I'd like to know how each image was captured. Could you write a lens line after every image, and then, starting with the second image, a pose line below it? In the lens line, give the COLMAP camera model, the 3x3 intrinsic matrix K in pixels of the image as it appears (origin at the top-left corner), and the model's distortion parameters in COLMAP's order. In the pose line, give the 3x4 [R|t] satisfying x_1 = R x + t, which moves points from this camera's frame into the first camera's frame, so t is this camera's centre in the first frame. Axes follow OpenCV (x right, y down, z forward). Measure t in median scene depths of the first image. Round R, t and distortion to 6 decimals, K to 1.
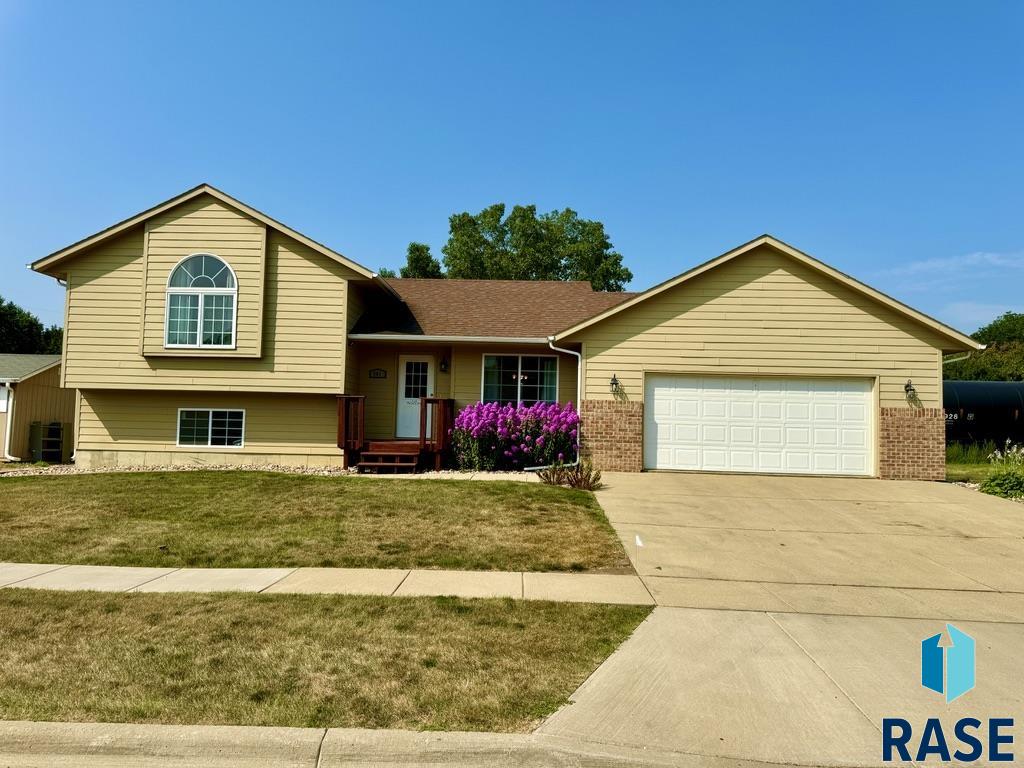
lens RADIAL K [[720.2, 0, 511.0], [0, 720.2, 399.4], [0, 0, 1]] dist [0.069470, -0.002270]
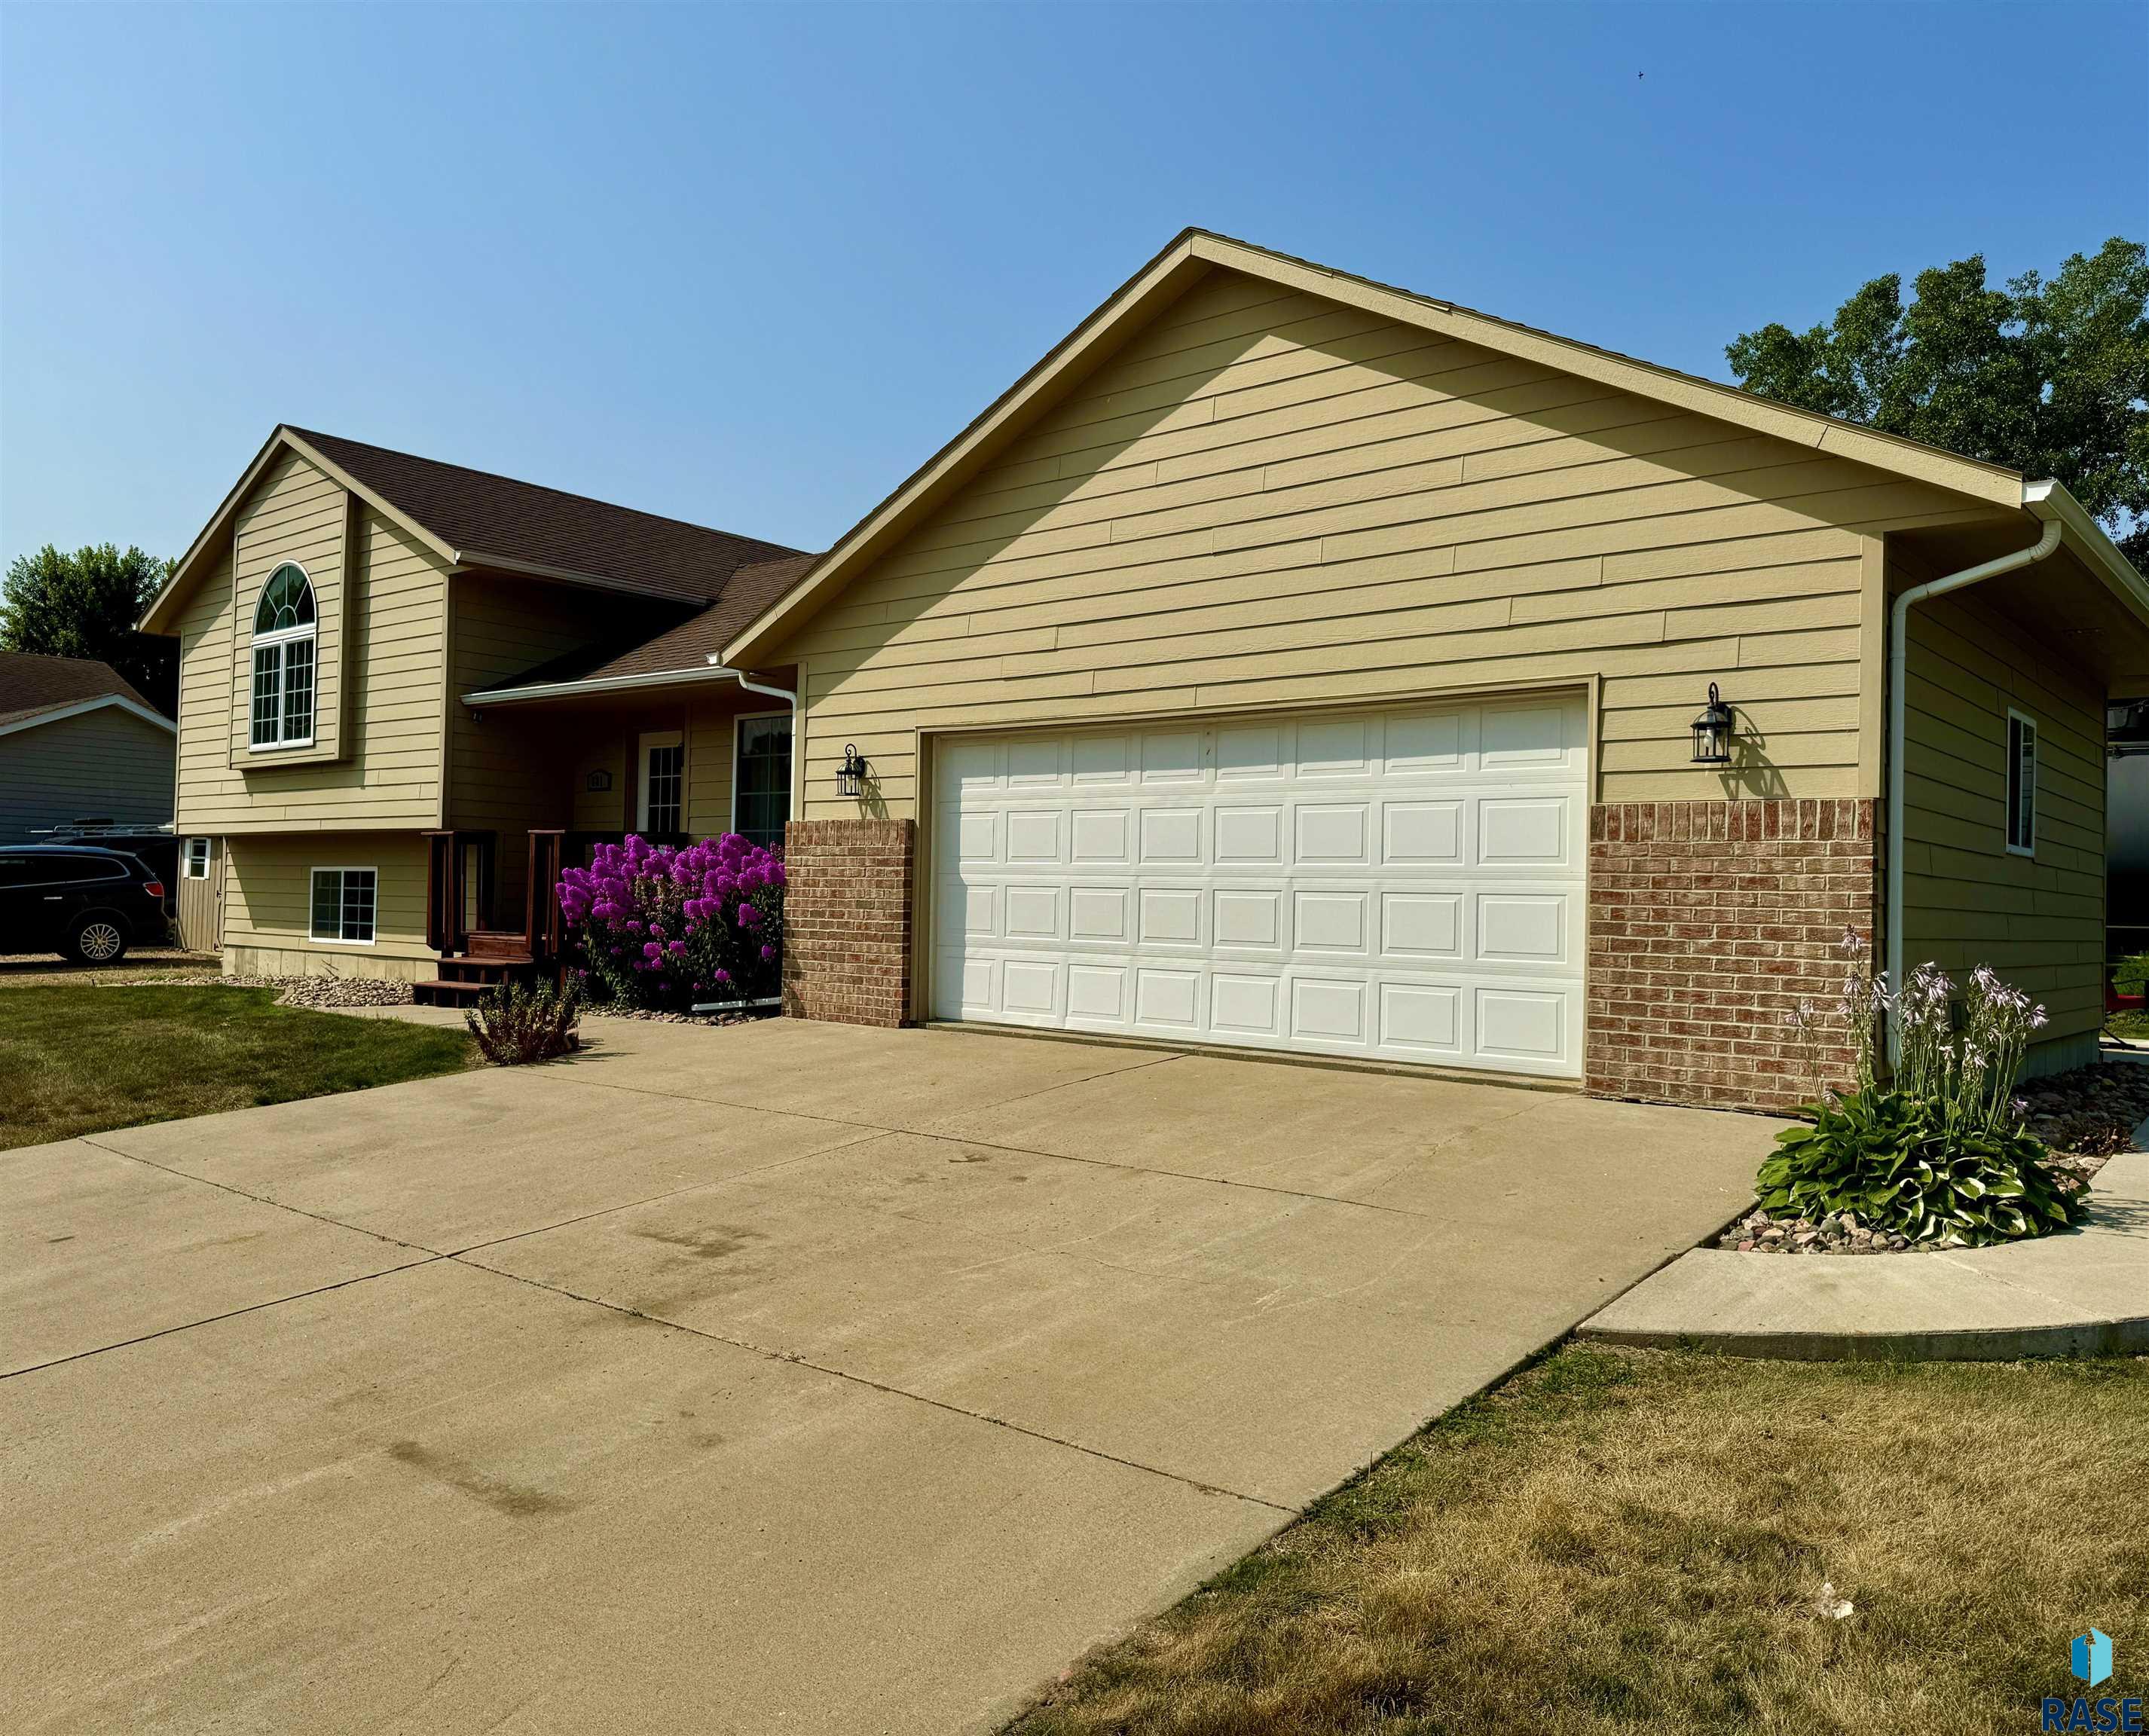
lens RADIAL K [[1599.9, 0, 970.6], [0, 1599.9, 871.0], [0, 0, 1]] dist [0.137247, -0.128344]
pose [[0.764504, -0.018048, -0.644366, 0.680911], [0.022616, 0.999744, -0.001169, 0.027988], [0.644222, -0.013679, 0.764716, 0.433140]]
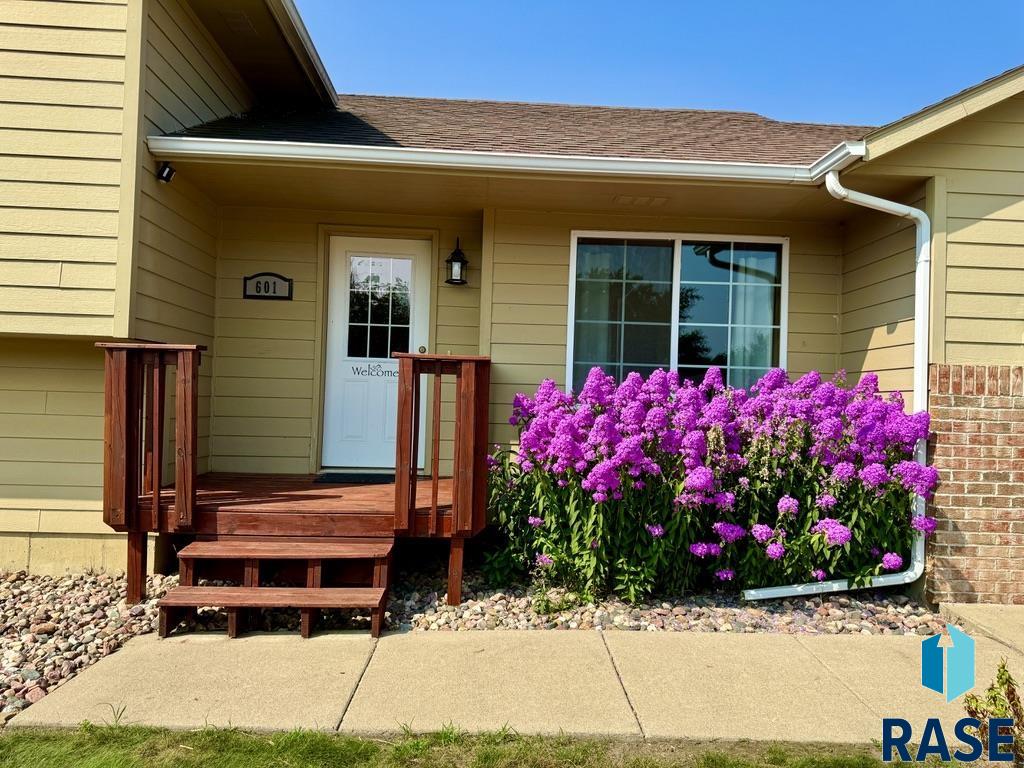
lens RADIAL K [[705.5, 0, 512.0], [0, 705.5, 384.0], [0, 0, 1]] dist [0.004091, 0.001983]
pose [[0.997516, 0.006318, 0.070162, -0.098588], [-0.007876, 0.999728, 0.021949, 0.003356], [-0.070004, -0.022448, 0.997294, 0.708055]]
